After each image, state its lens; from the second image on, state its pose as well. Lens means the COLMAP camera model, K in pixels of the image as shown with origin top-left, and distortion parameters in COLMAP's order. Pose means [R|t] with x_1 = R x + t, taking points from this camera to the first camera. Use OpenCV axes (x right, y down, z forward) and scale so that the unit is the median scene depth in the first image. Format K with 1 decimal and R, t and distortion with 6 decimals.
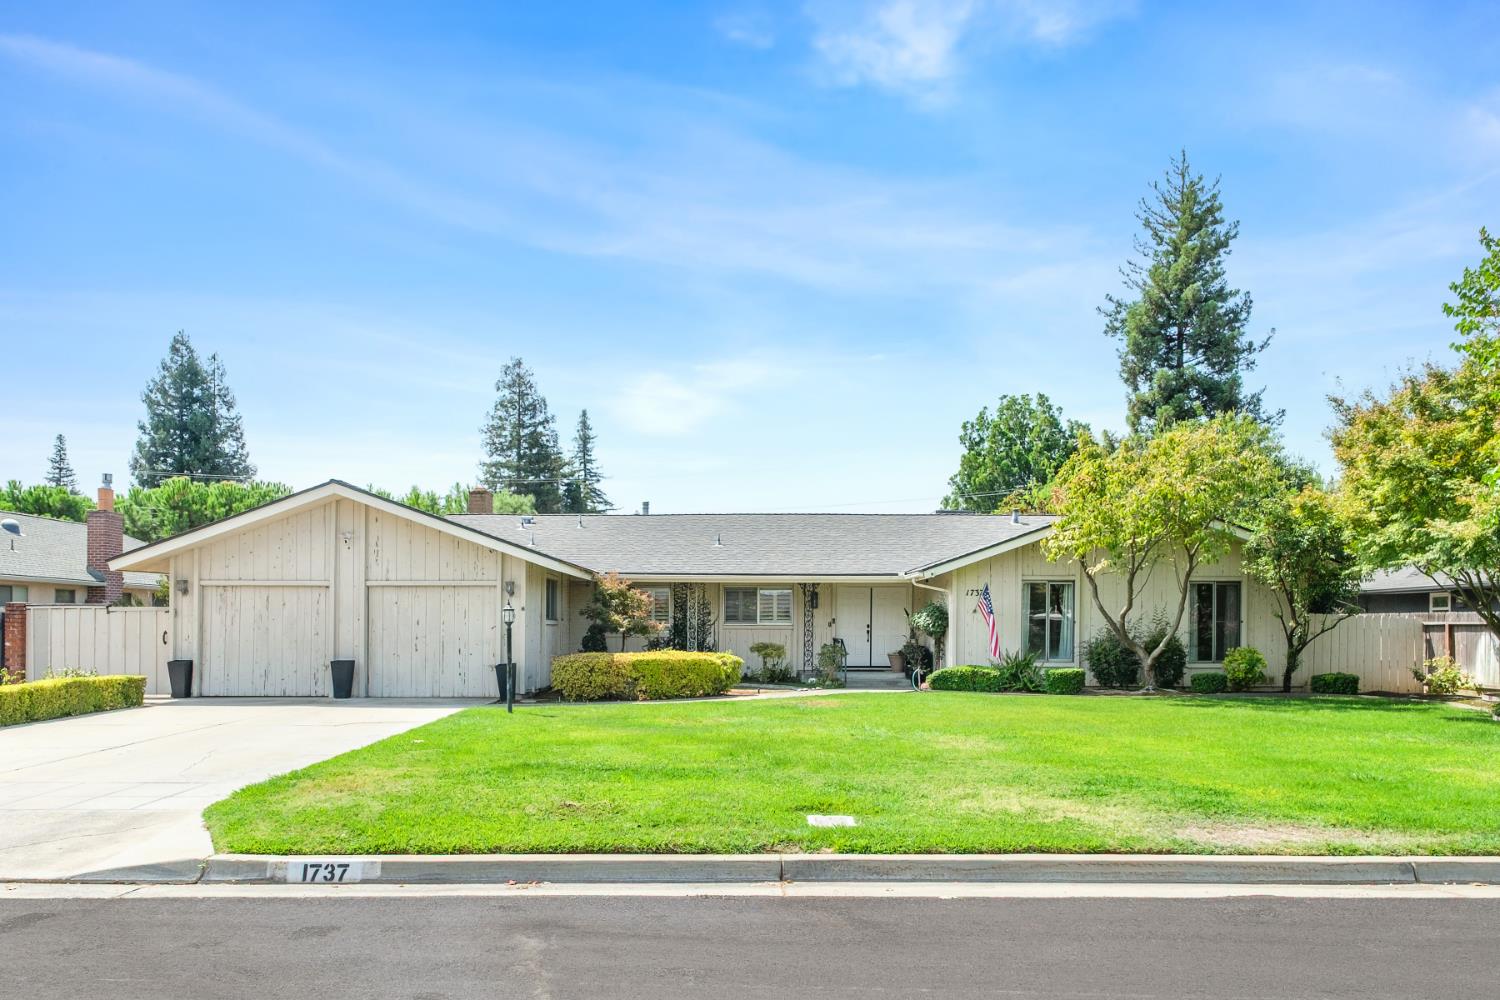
lens RADIAL K [[789.6, 0, 934.4], [0, 789.6, 606.1], [0, 0, 1]] dist [-0.003510, -0.000169]
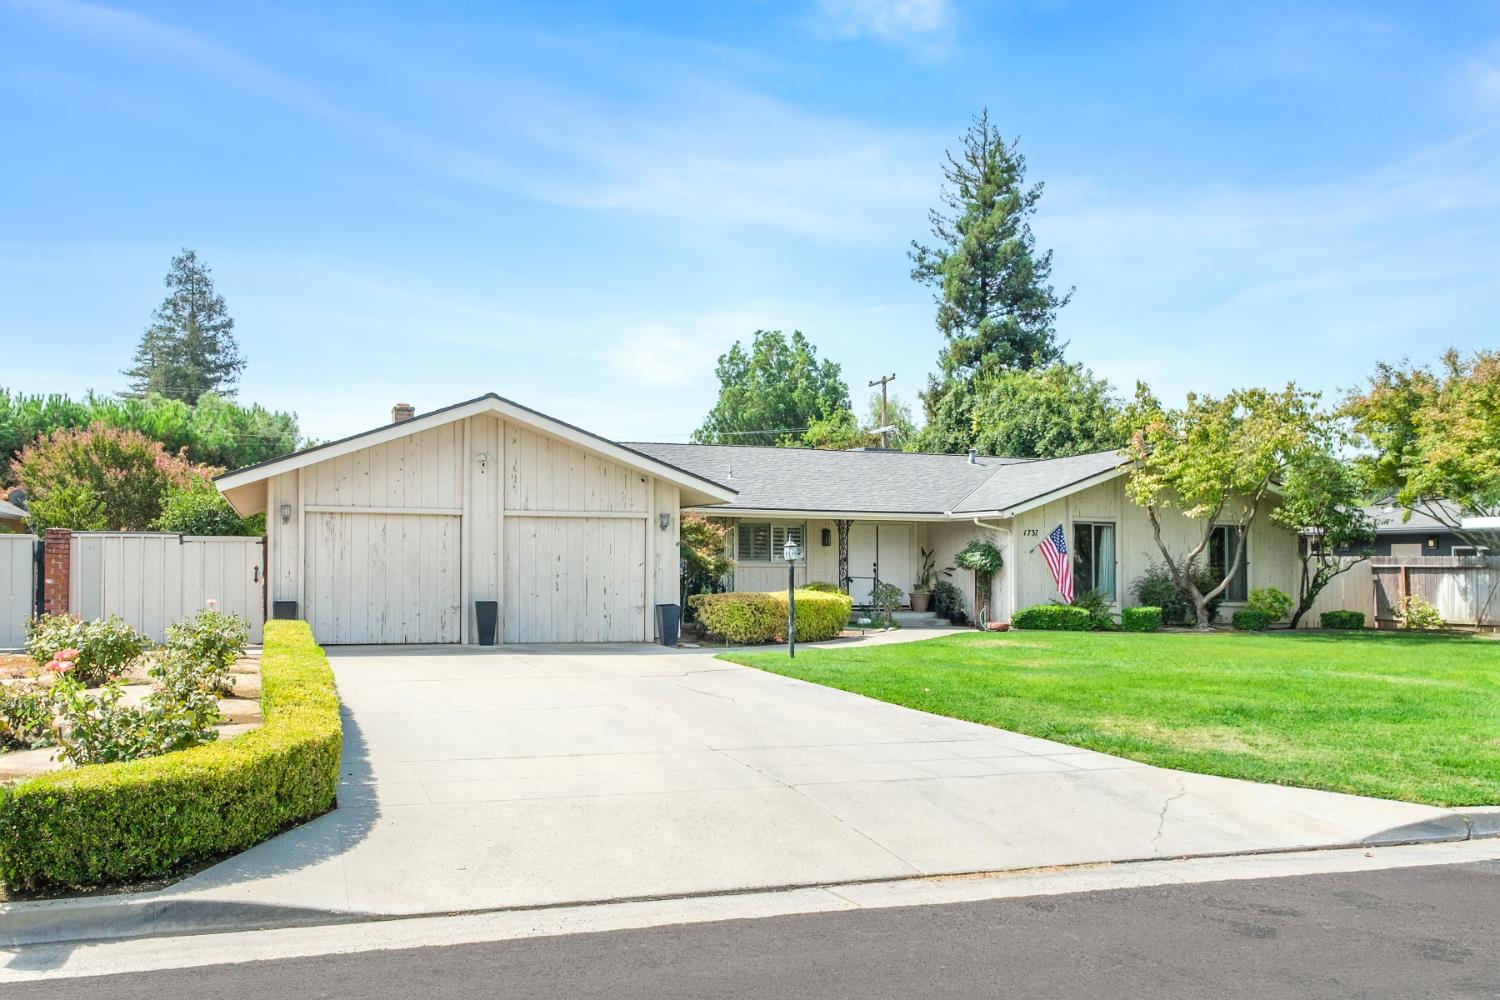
lens RADIAL K [[808.6, 0, 771.8], [0, 808.6, 528.0], [0, 0, 1]] dist [0.000775, 0.000144]
pose [[0.979900, 0.015858, 0.198860, -0.458539], [-0.012104, 0.999725, -0.020076, 0.001651], [-0.199124, 0.017266, 0.979822, 0.047342]]
